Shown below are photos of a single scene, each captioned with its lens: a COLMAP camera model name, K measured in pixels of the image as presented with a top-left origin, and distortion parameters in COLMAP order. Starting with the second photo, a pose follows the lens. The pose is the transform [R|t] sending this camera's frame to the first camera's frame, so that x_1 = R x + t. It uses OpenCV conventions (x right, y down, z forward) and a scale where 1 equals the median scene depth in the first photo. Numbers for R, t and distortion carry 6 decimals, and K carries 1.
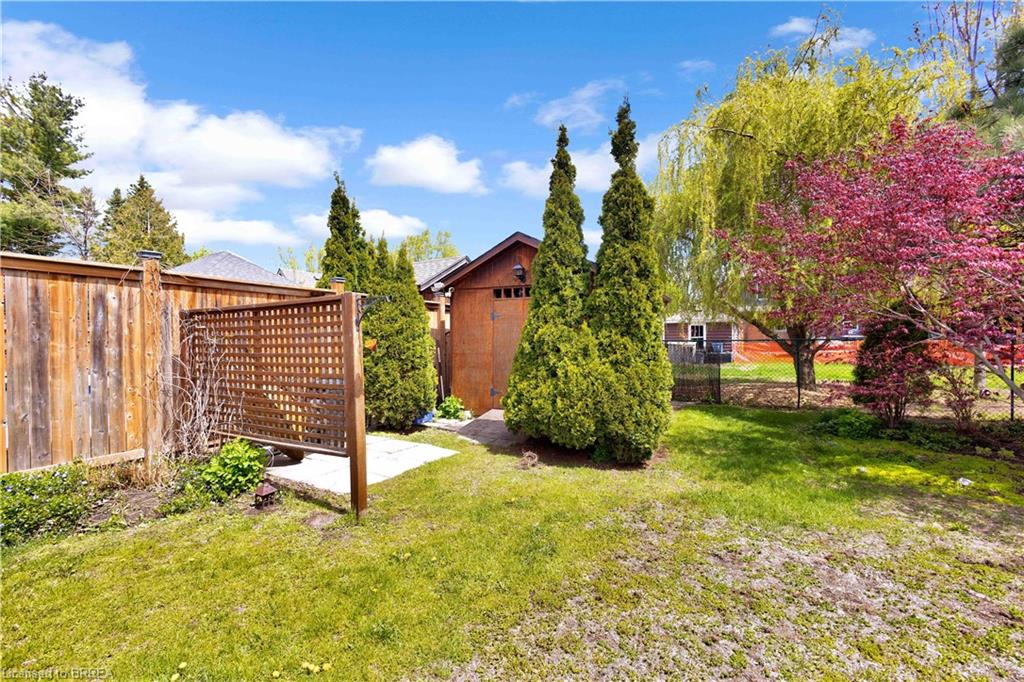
lens RADIAL K [[445.8, 0, 513.7], [0, 445.8, 337.6], [0, 0, 1]] dist [-0.003078, -0.000485]
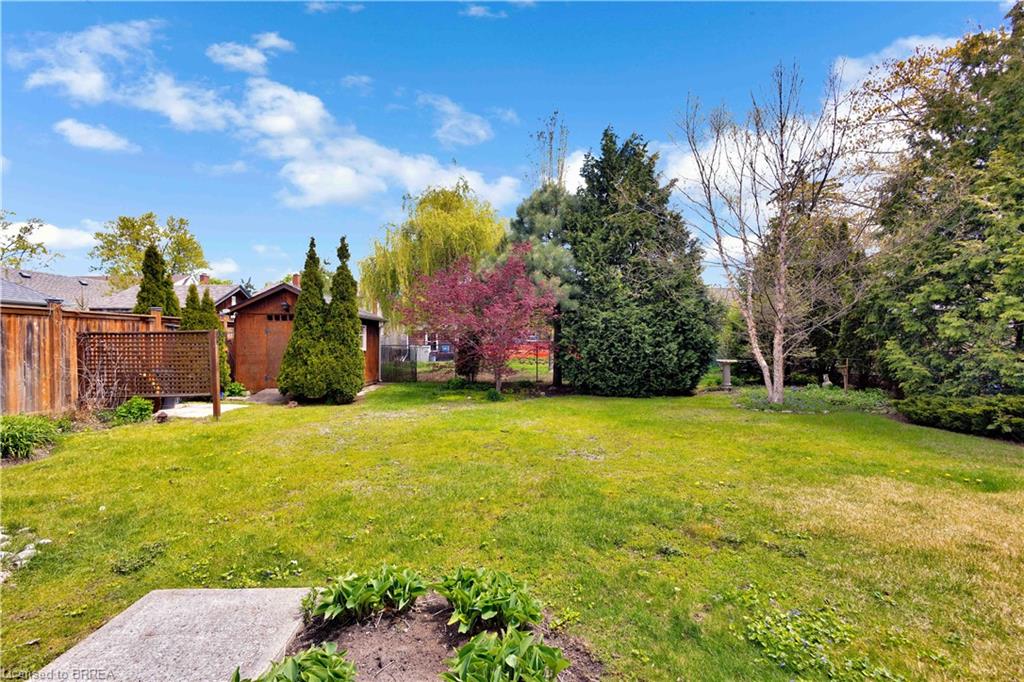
lens RADIAL K [[445.8, 0, 513.7], [0, 445.8, 337.6], [0, 0, 1]] dist [-0.003078, -0.000485]
pose [[0.874611, 0.003710, 0.484811, -0.067459], [-0.001445, 0.999986, -0.005045, -0.027841], [-0.484823, 0.003712, 0.874604, -1.250949]]
